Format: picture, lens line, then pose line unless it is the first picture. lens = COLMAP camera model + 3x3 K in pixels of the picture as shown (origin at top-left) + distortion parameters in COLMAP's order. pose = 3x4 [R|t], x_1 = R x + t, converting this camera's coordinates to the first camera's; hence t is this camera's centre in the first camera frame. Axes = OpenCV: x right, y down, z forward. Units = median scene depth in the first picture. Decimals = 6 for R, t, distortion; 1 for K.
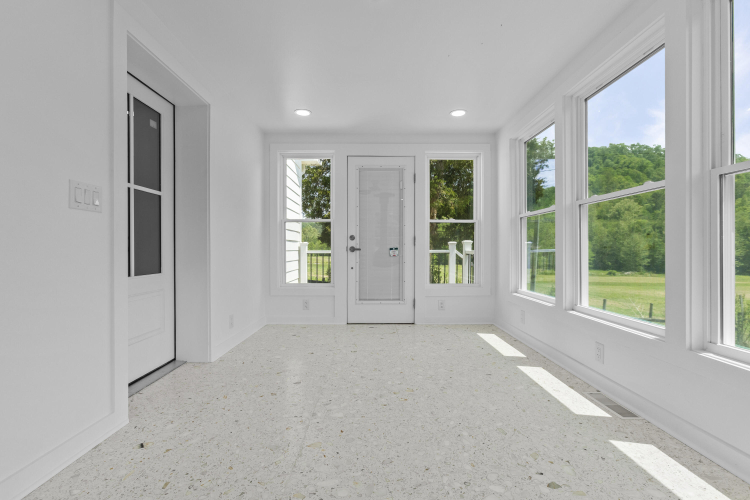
lens RADIAL K [[332.0, 0, 371.7], [0, 332.0, 248.7], [0, 0, 1]] dist [-0.002157, -0.000164]
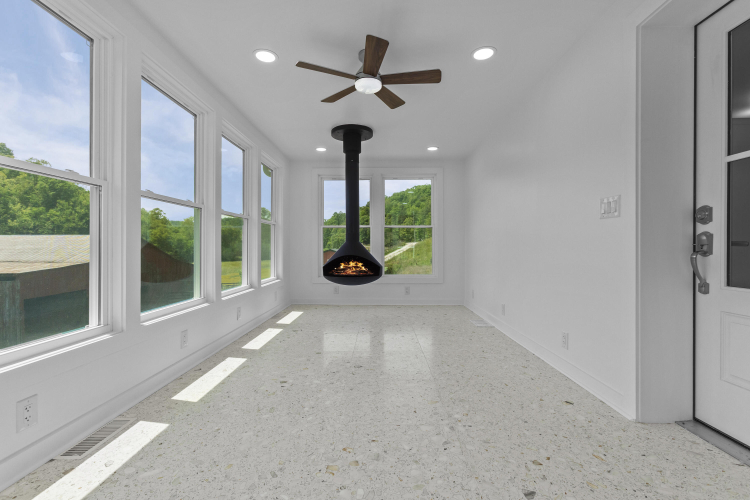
lens RADIAL K [[332.0, 0, 371.7], [0, 332.0, 248.7], [0, 0, 1]] dist [-0.002157, -0.000164]
pose [[-0.999749, -0.000829, 0.022386, 0.029232], [-0.000814, 0.999999, 0.000703, 0.003401], [-0.022387, 0.000684, -0.999749, 1.966428]]
